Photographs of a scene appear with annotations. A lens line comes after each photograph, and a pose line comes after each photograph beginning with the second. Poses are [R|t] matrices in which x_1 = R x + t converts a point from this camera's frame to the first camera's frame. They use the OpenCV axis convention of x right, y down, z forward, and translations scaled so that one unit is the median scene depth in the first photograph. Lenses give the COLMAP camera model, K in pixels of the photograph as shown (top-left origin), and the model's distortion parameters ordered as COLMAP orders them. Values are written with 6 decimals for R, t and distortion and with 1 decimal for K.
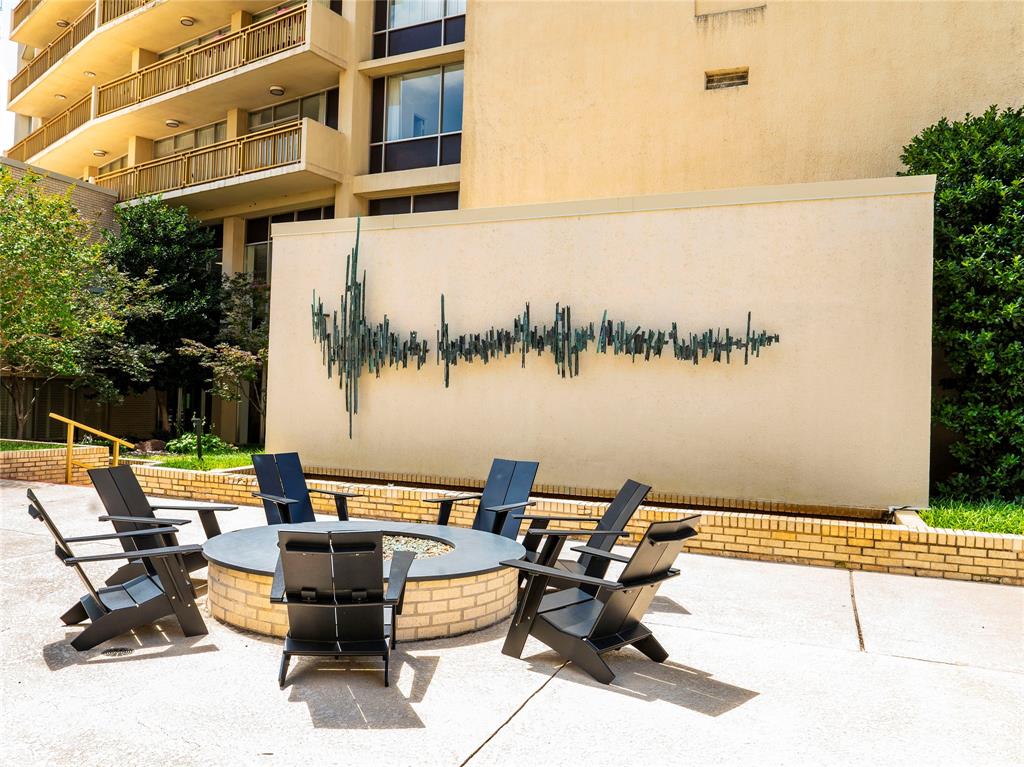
lens RADIAL K [[817.5, 0, 479.4], [0, 817.5, 384.0], [0, 0, 1]] dist [-0.001873, -0.004499]
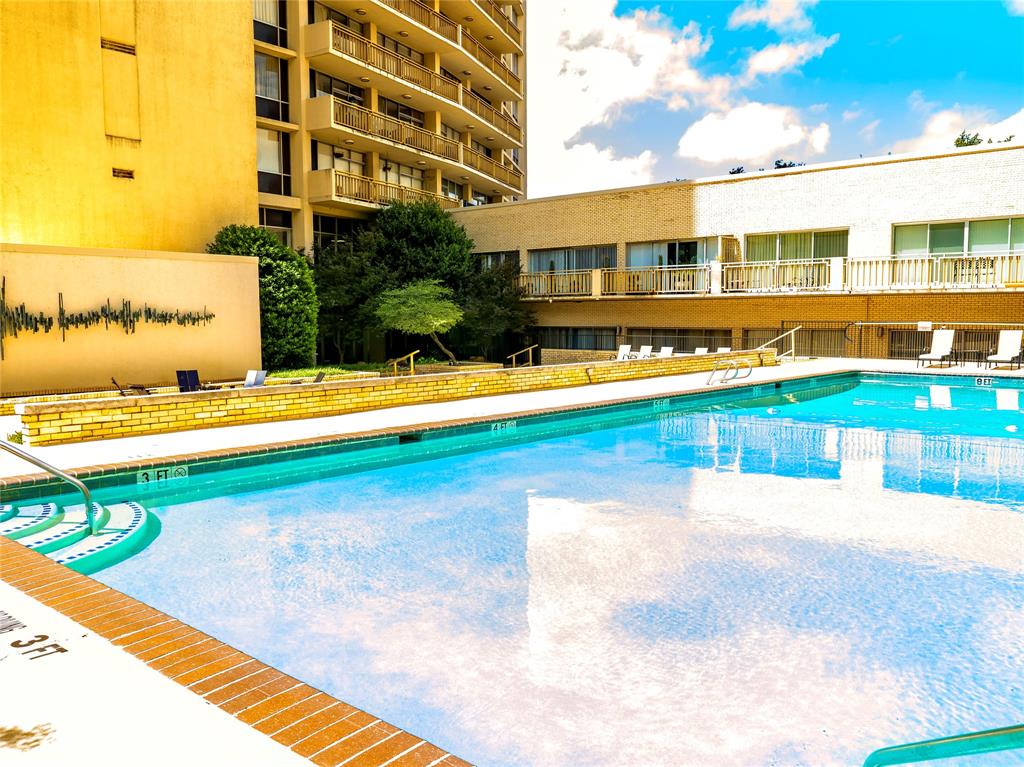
lens RADIAL K [[817.5, 0, 479.4], [0, 817.5, 384.0], [0, 0, 1]] dist [-0.001873, -0.004499]
pose [[0.322004, -0.107420, 0.940624, -1.437306], [-0.000275, 0.993532, 0.113556, -0.107820], [-0.946738, -0.036824, 0.319892, -0.483179]]
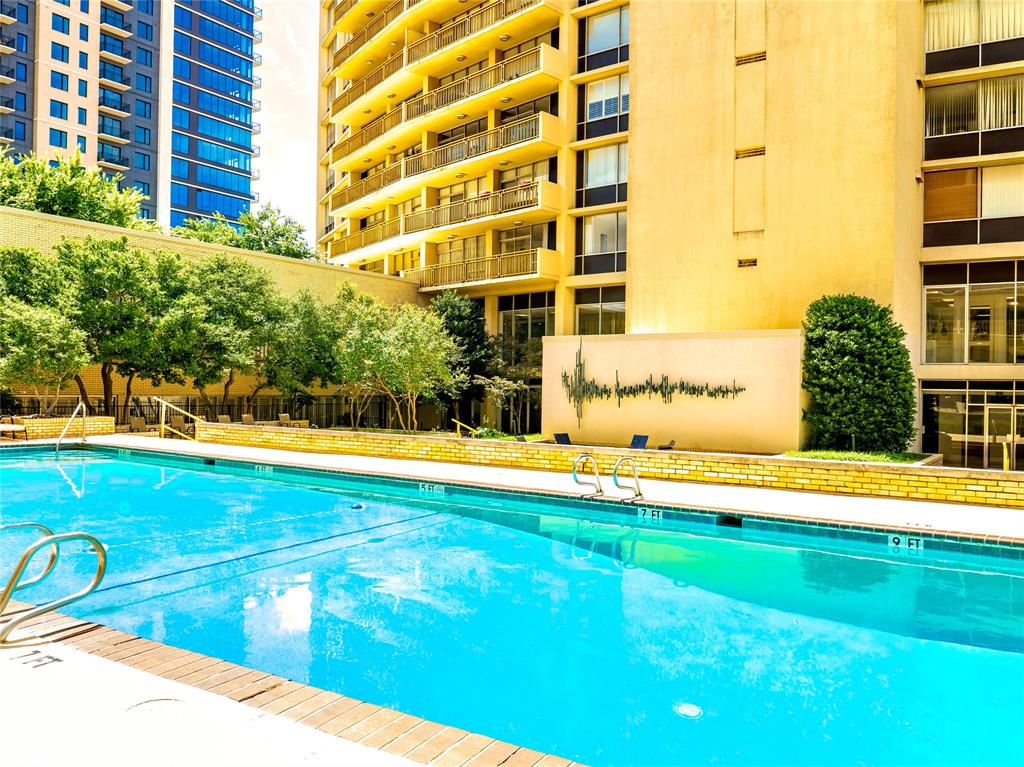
lens RADIAL K [[815.8, 0, 512.0], [0, 815.8, 383.5], [0, 0, 1]] dist [0.002762, -0.001282]
pose [[0.982965, -0.015177, -0.183166, 0.088817], [0.016560, 0.999845, 0.006019, -0.083063], [0.183046, -0.008949, 0.983064, -1.386499]]
